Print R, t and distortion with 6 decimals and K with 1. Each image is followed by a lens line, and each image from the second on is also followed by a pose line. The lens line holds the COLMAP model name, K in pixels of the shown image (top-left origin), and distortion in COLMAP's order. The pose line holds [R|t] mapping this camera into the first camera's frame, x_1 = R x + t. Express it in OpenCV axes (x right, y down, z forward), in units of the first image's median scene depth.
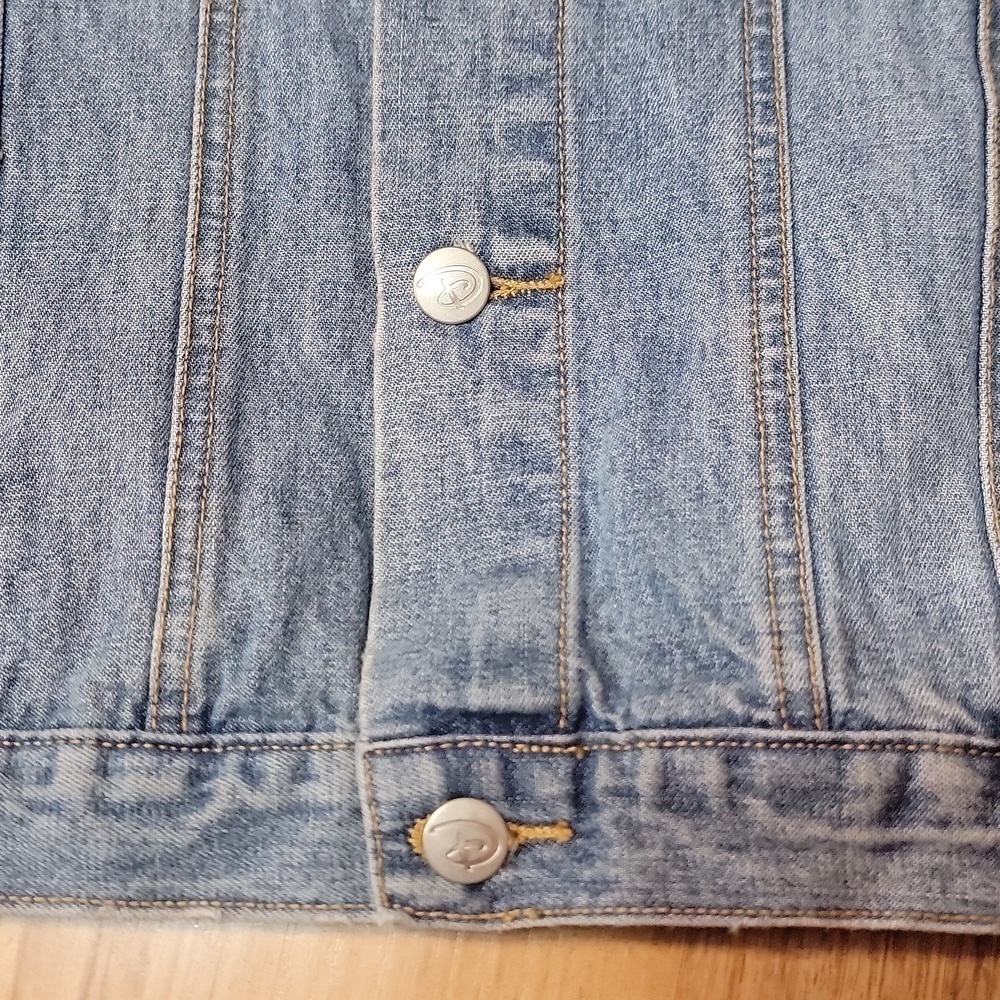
lens RADIAL K [[1483.2, 0, 500.0], [0, 1483.2, 500.0], [0, 0, 1]] dist [0.096386, -0.212548]
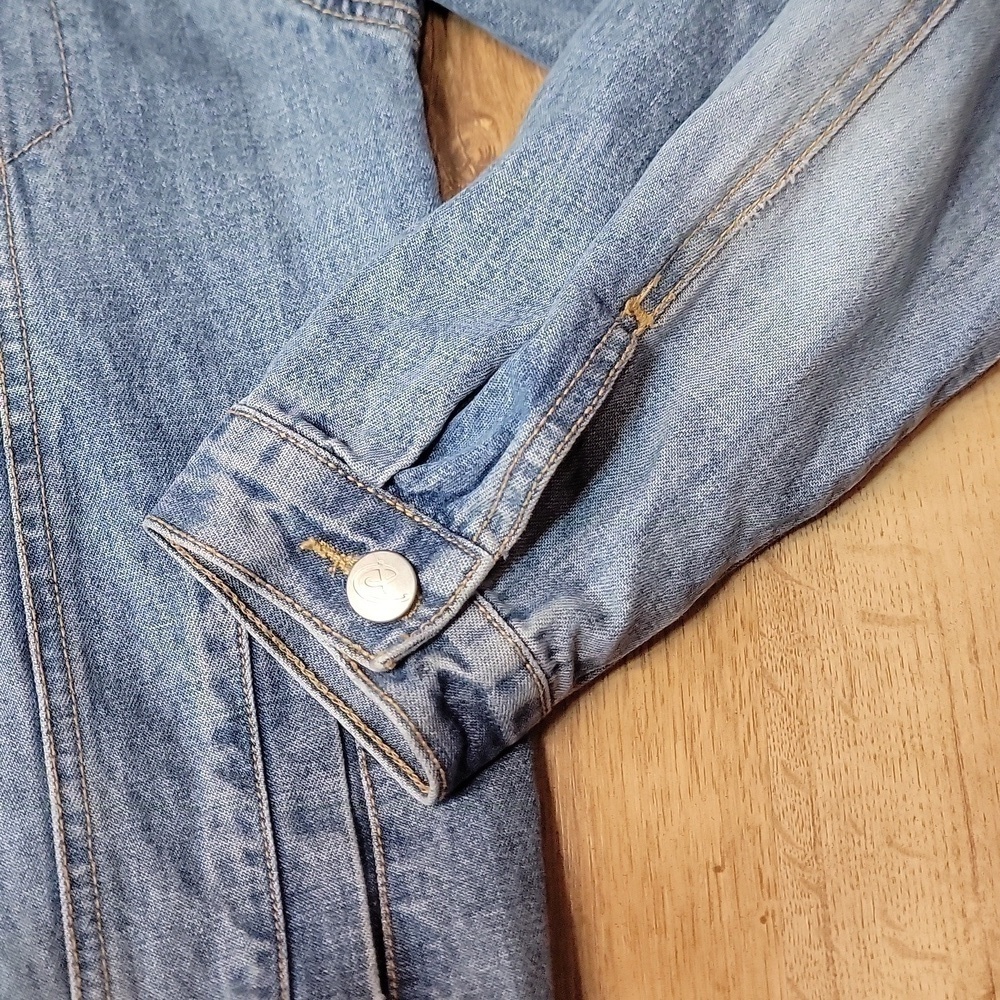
lens RADIAL K [[1483.2, 0, 500.0], [0, 1483.2, 500.0], [0, 0, 1]] dist [0.096386, -0.212548]
pose [[0.962850, -0.269888, -0.009010, 0.711286], [0.269421, 0.962369, -0.035475, -0.277357], [0.018245, 0.031730, 0.999330, -0.098615]]
